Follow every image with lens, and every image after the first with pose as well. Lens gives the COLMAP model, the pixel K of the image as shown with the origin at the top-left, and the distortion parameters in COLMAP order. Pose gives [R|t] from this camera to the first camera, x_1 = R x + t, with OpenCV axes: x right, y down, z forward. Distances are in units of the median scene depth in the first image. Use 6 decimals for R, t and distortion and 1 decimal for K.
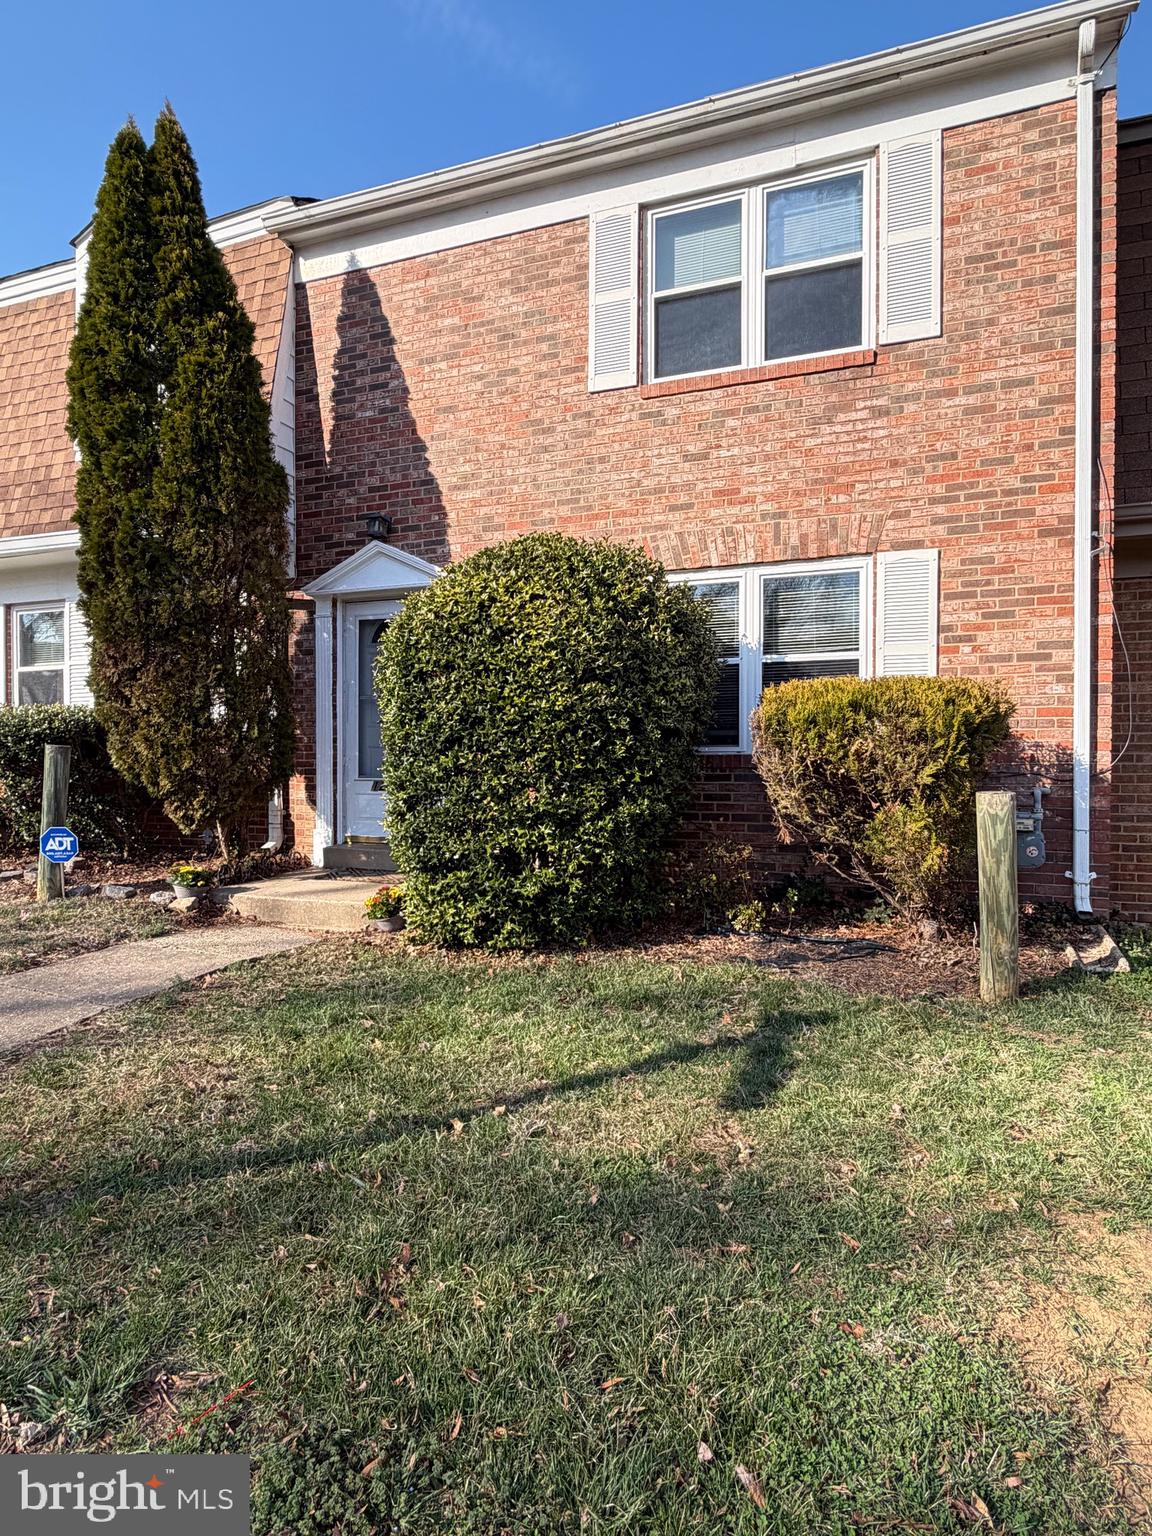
lens RADIAL K [[895.4, 0, 575.8], [0, 895.4, 767.3], [0, 0, 1]] dist [0.004010, -0.000858]
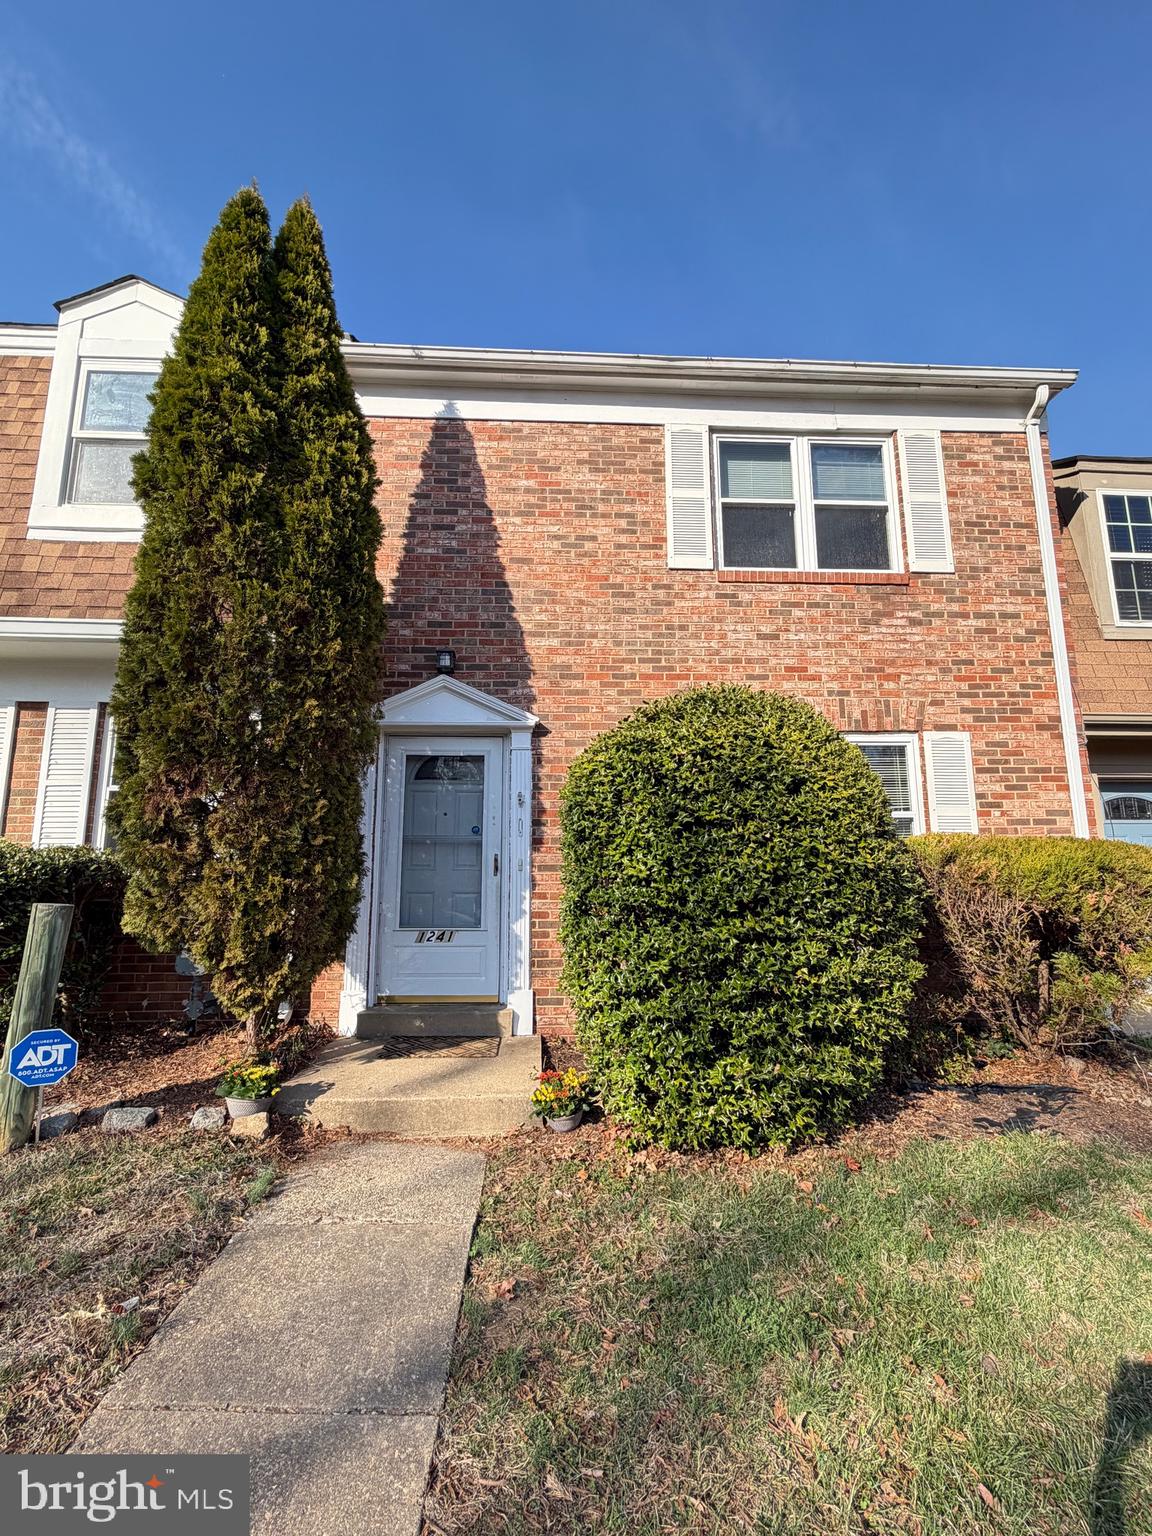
lens RADIAL K [[671.3, 0, 576.3], [0, 671.3, 766.8], [0, 0, 1]] dist [0.003260, 0.000314]
pose [[0.912688, 0.062112, 0.403910, -0.437804], [0.007471, 0.985681, -0.168456, -0.039707], [-0.408590, 0.156765, 0.899155, 0.361326]]
